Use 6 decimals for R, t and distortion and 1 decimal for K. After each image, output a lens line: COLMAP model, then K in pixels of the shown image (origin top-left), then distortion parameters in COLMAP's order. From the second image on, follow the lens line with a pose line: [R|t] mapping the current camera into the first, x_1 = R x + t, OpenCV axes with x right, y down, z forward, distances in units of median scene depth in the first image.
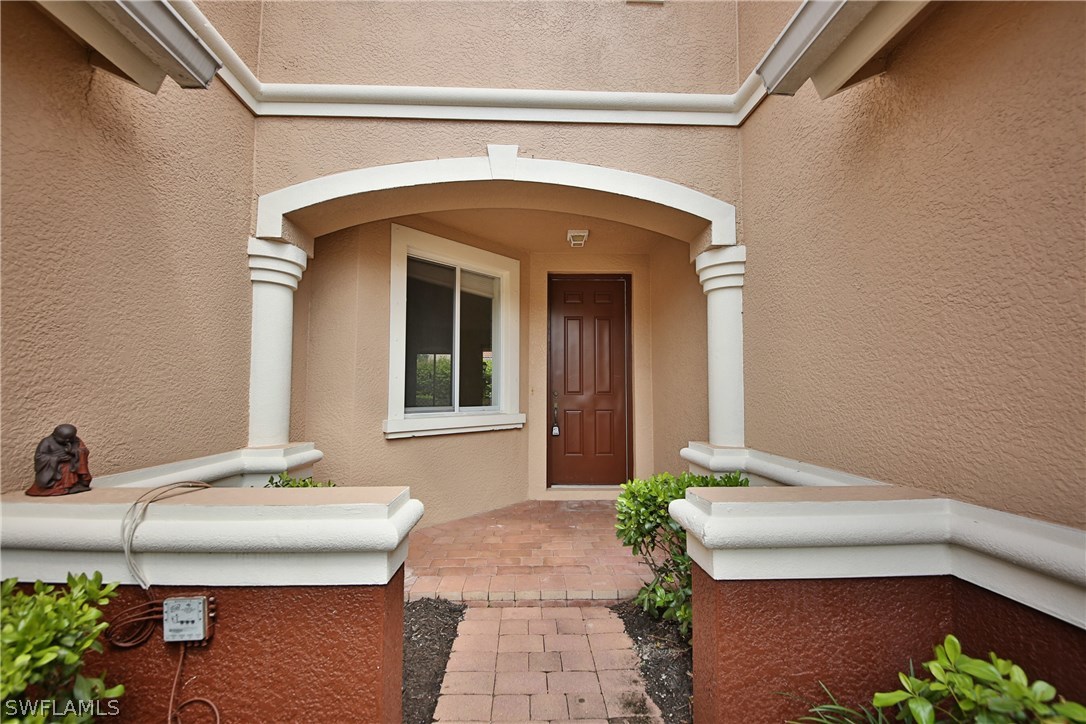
lens RADIAL K [[447.9, 0, 541.1], [0, 447.9, 363.0], [0, 0, 1]] dist [0.005532, -0.000121]
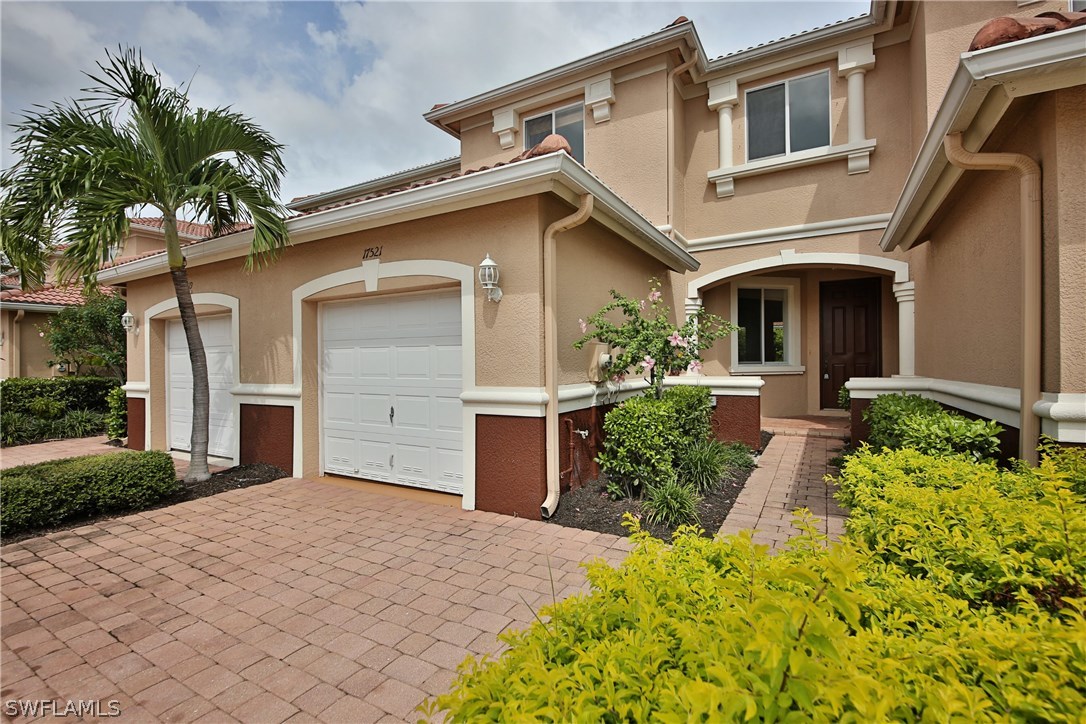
lens RADIAL K [[483.2, 0, 543.1], [0, 483.2, 362.5], [0, 0, 1]] dist [0.001368, 0.000078]
pose [[0.843342, -0.011869, -0.537246, 0.121046], [0.045823, 0.997703, 0.049889, -0.043948], [0.535420, -0.066691, 0.841949, -1.190377]]
